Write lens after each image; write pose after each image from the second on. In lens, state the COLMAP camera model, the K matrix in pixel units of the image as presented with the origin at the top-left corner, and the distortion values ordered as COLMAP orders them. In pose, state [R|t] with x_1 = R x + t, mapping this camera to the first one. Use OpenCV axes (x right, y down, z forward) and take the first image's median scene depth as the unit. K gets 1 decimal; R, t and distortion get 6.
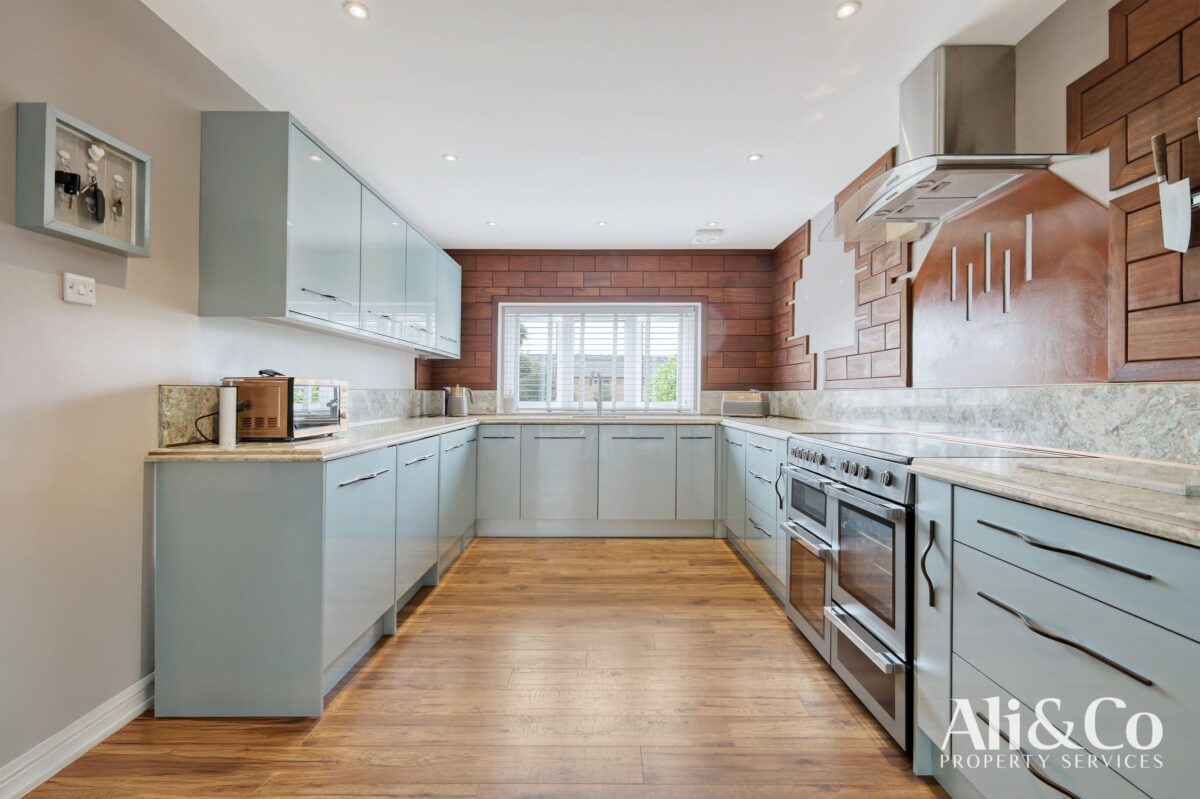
lens RADIAL K [[518.7, 0, 602.3], [0, 518.7, 393.2], [0, 0, 1]] dist [-0.003222, -0.000989]
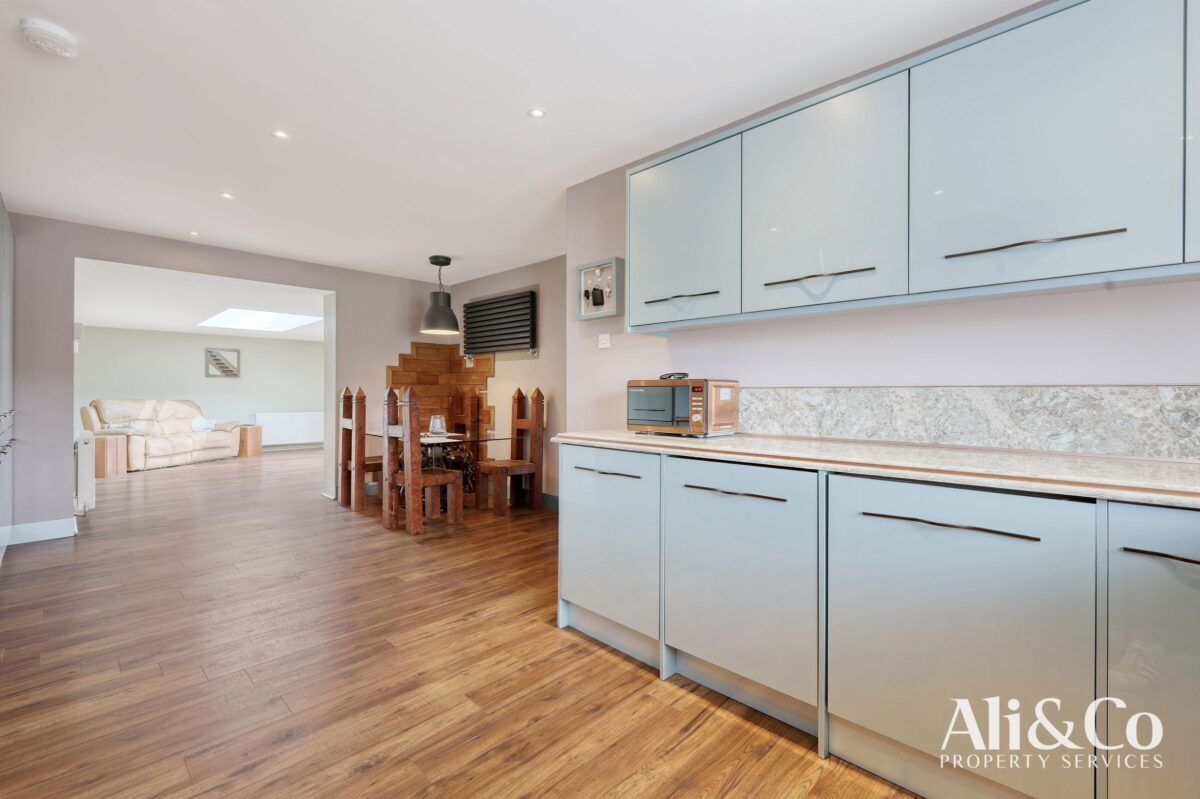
lens RADIAL K [[518.7, 0, 600.6], [0, 518.7, 392.5], [0, 0, 1]] dist [-0.003222, -0.000989]
pose [[-0.689826, -0.008402, -0.723926, 0.338878], [-0.006689, 0.999964, -0.005233, 0.004382], [0.723944, 0.001233, -0.689857, 1.818691]]
